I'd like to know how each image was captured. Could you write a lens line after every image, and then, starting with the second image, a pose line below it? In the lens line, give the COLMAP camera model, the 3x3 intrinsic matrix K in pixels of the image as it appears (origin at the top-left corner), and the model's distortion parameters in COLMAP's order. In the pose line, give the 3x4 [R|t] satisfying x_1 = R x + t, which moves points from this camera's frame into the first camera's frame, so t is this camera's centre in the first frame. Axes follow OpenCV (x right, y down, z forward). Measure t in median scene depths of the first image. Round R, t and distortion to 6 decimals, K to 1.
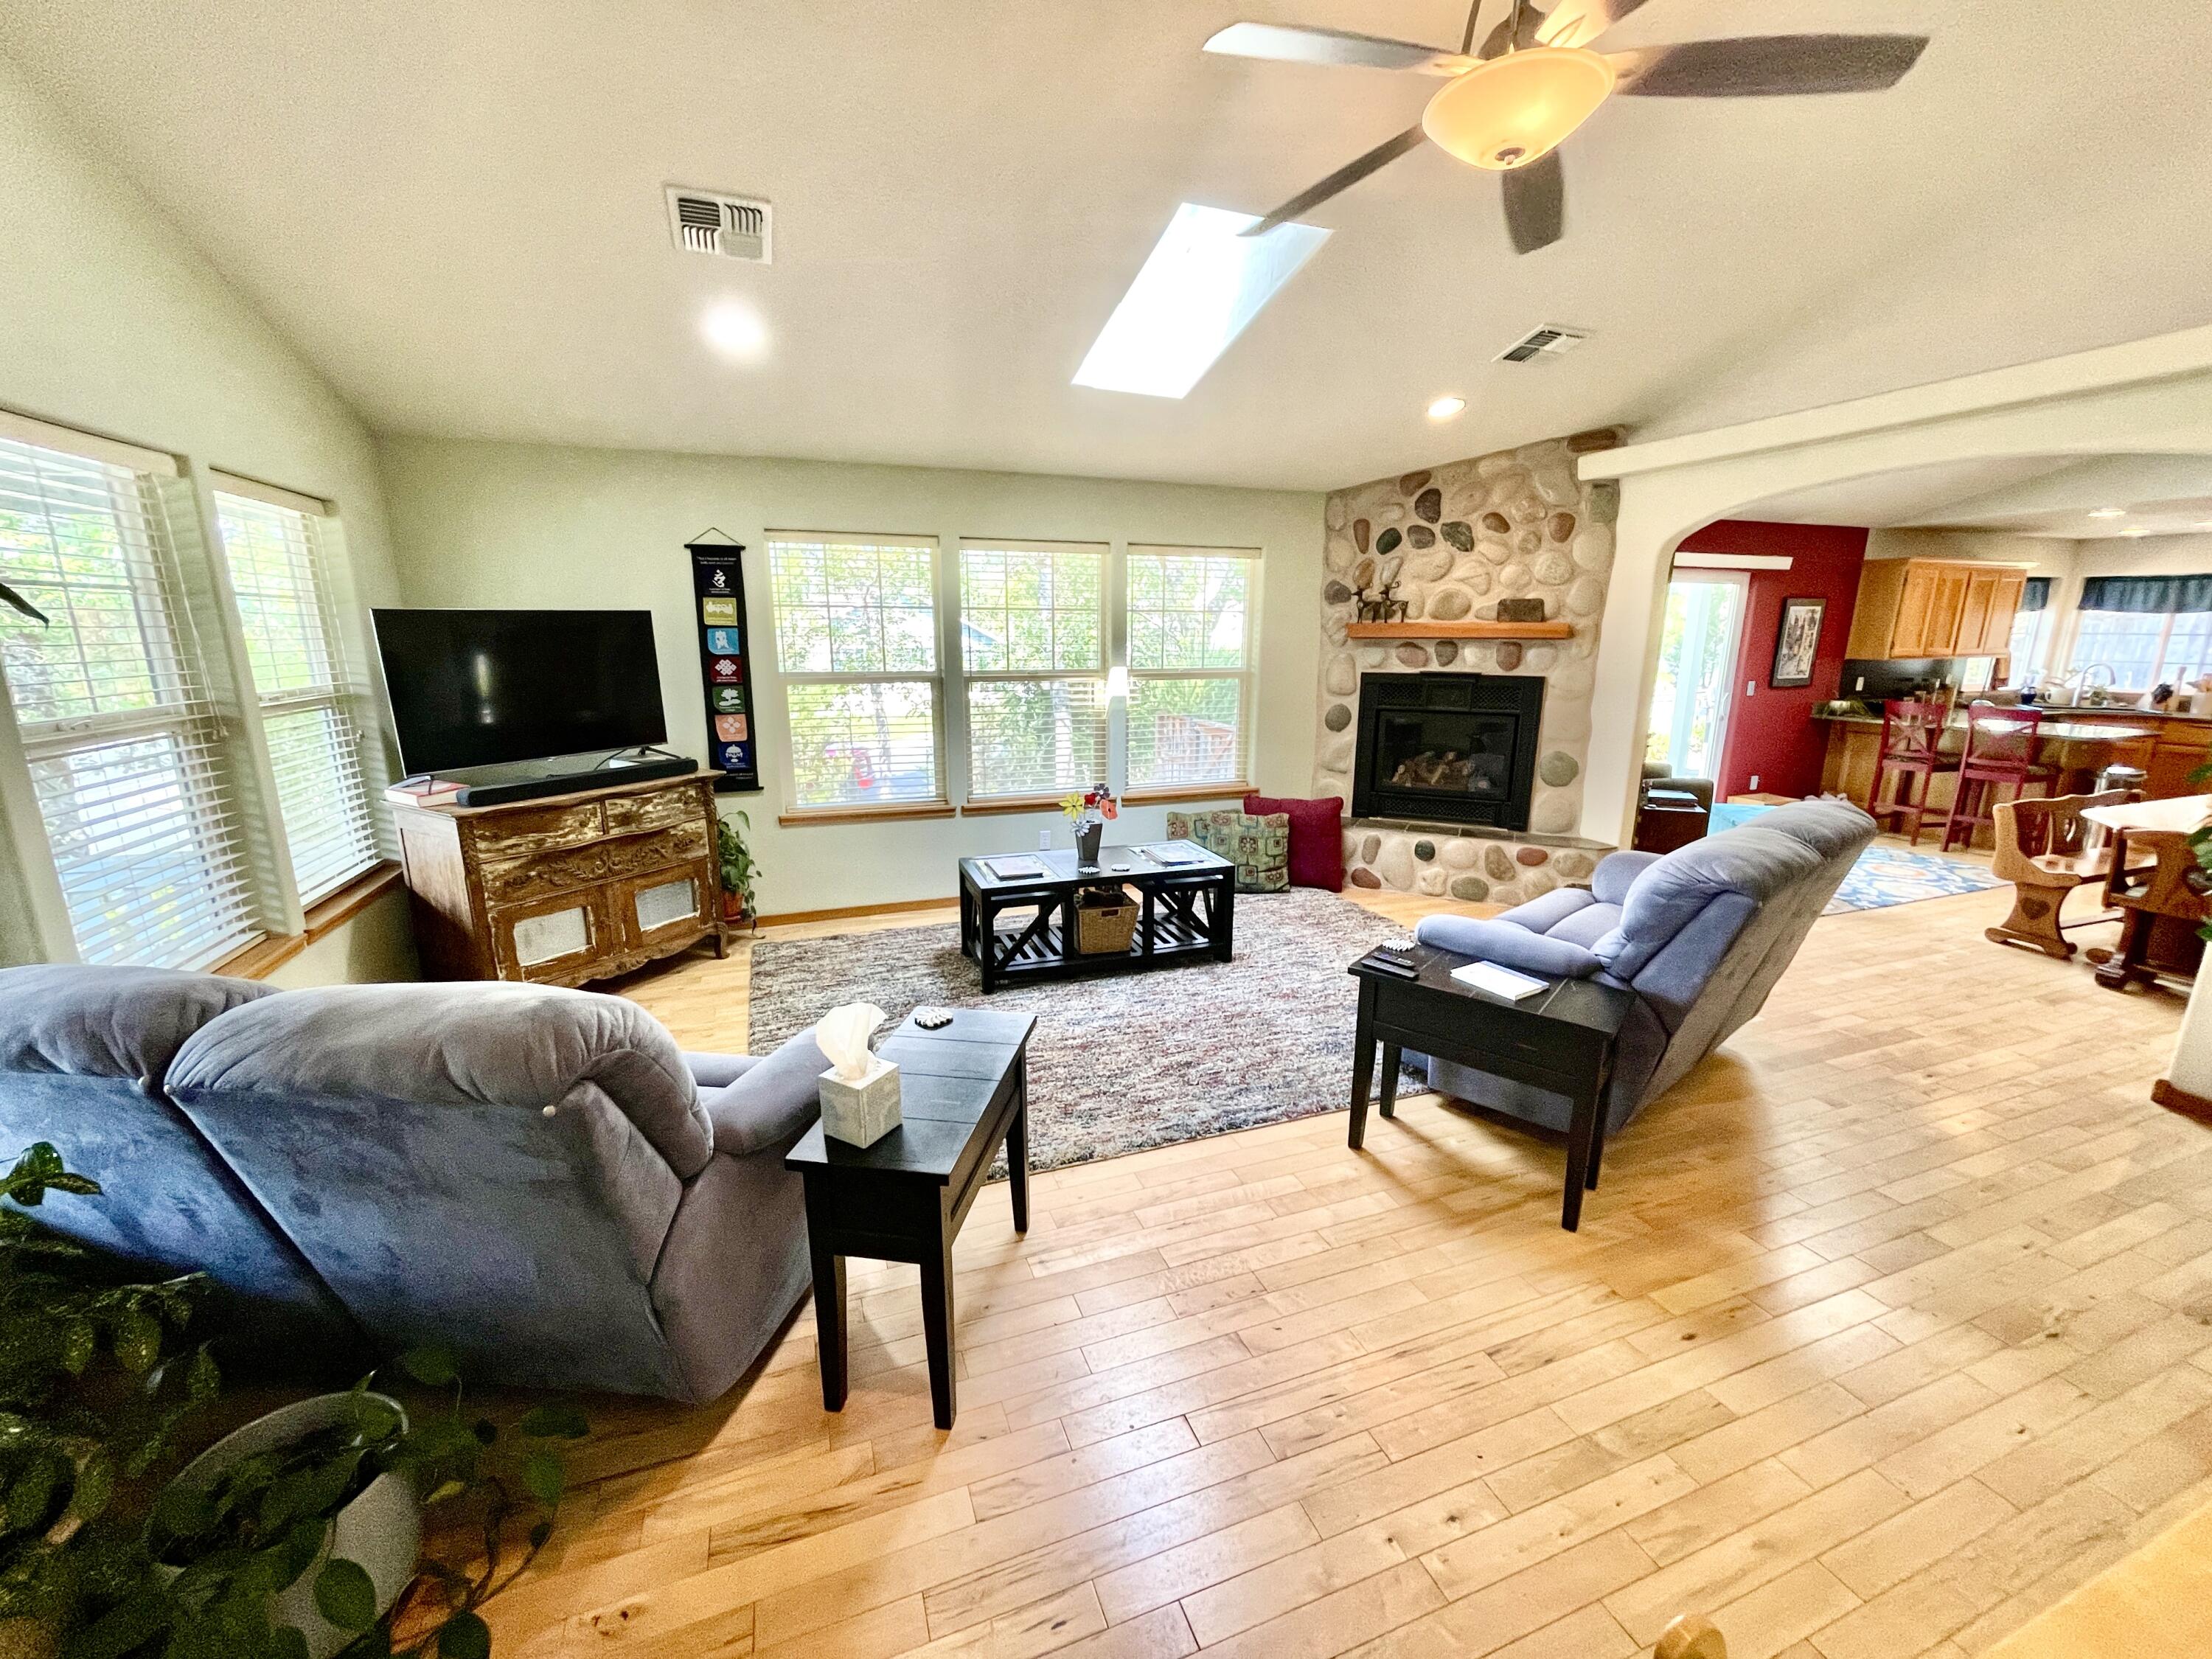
lens RADIAL K [[894.1, 0, 1107.7], [0, 894.1, 830.7], [0, 0, 1]] dist [0.001050, -0.000084]
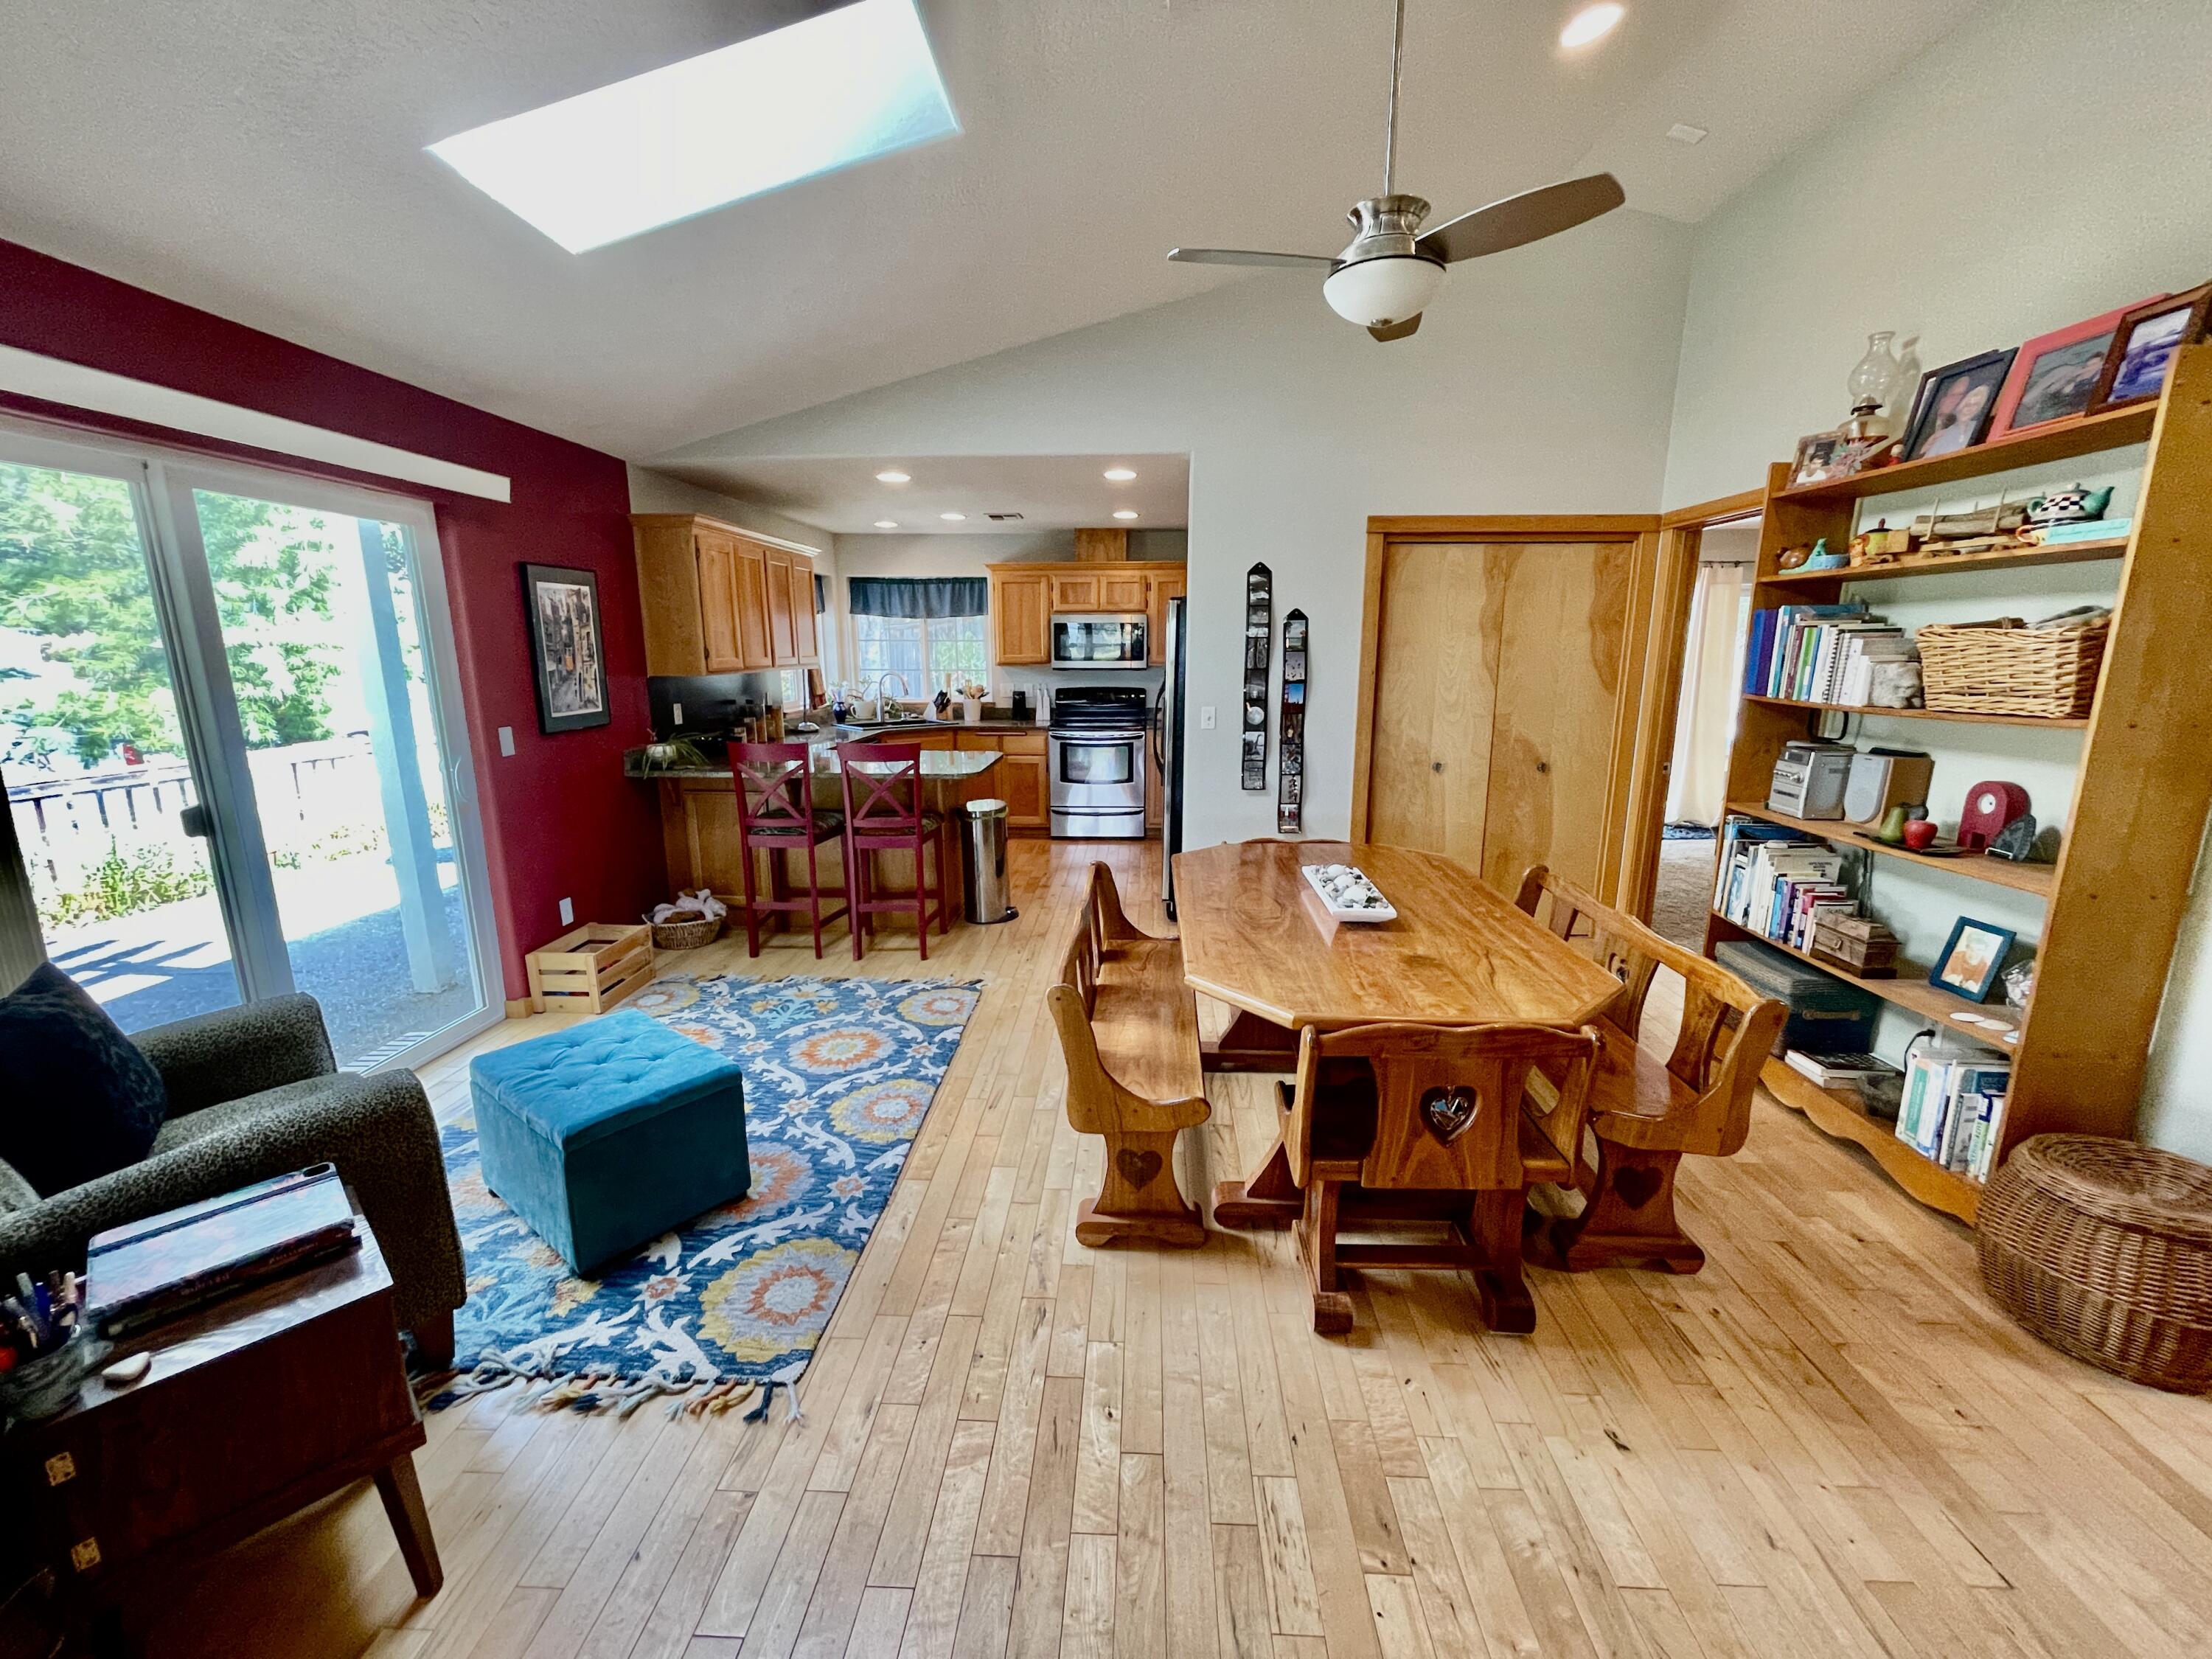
lens RADIAL K [[894.1, 0, 1096.7], [0, 894.1, 840.8], [0, 0, 1]] dist [0.001050, -0.000084]
pose [[0.401702, -0.197428, 0.894236, 0.495030], [0.207153, 0.970763, 0.121268, -0.122724], [-0.892033, 0.136529, 0.430856, 0.626260]]
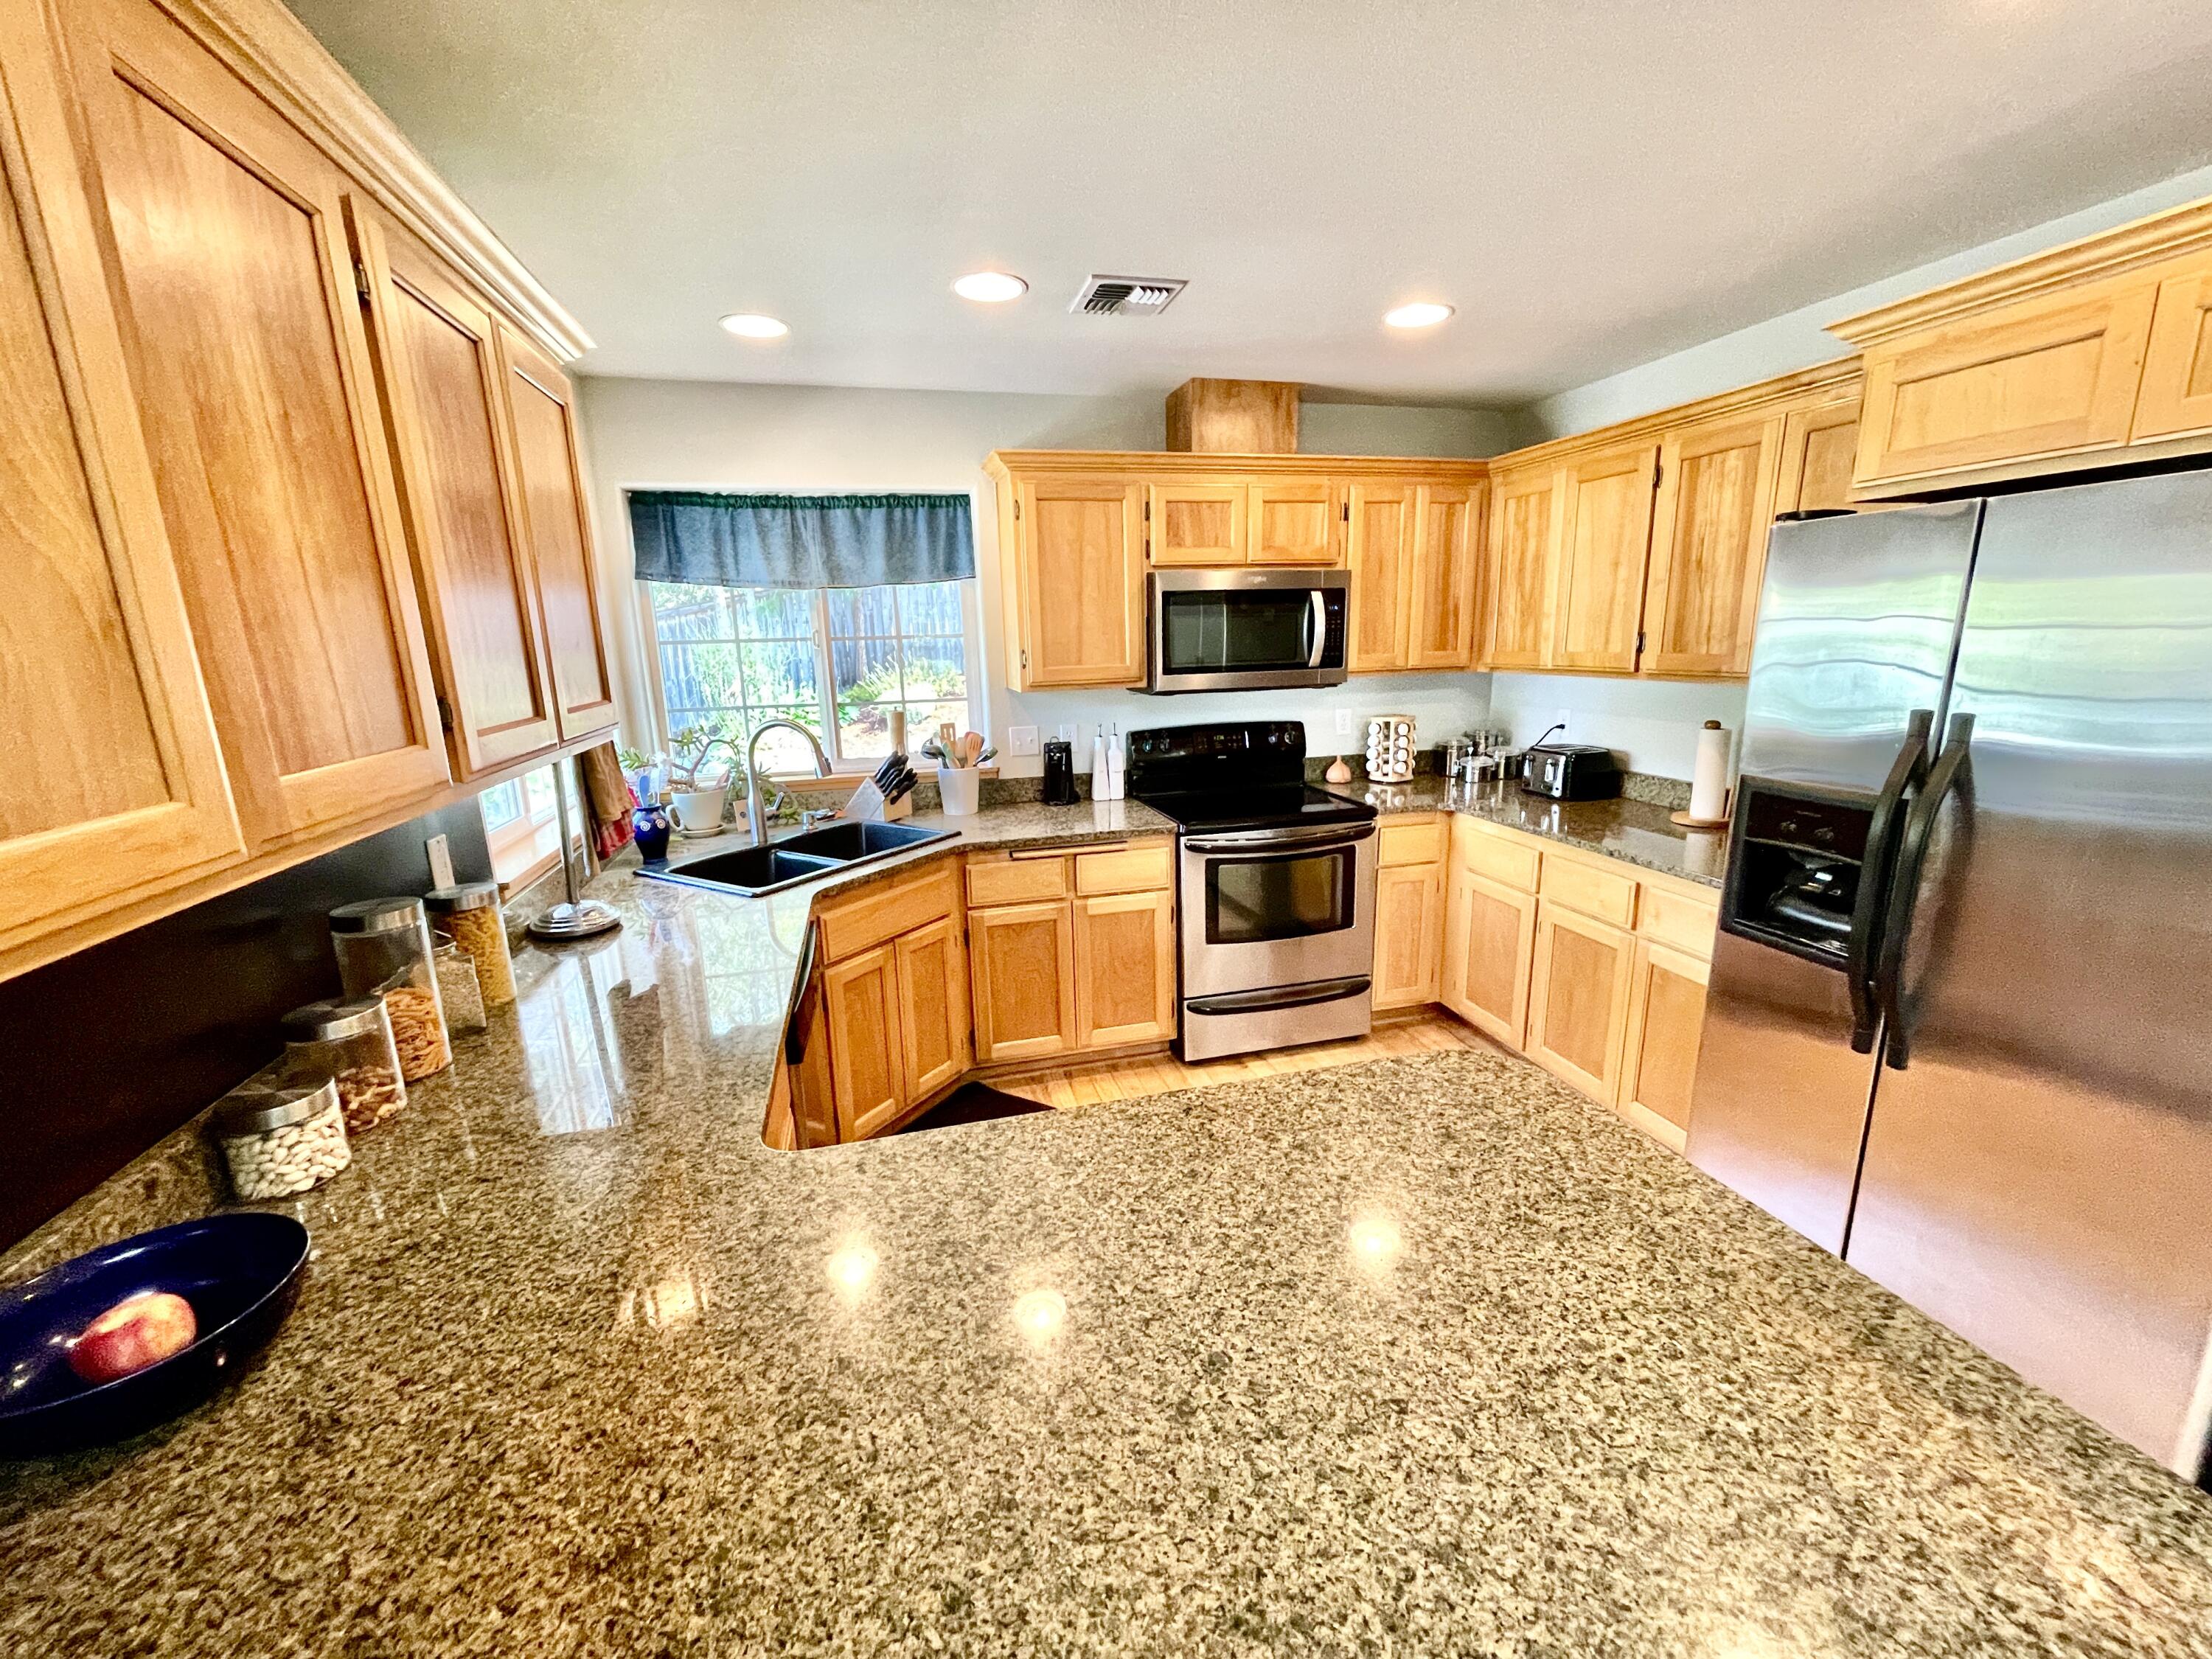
lens RADIAL K [[894.1, 0, 1104.0], [0, 894.1, 841.3], [0, 0, 1]] dist [0.001050, -0.000084]
pose [[0.107846, -0.235762, 0.965808, 1.056139], [0.249144, 0.946883, 0.203321, -0.250808], [-0.962443, 0.218698, 0.160856, 1.143038]]
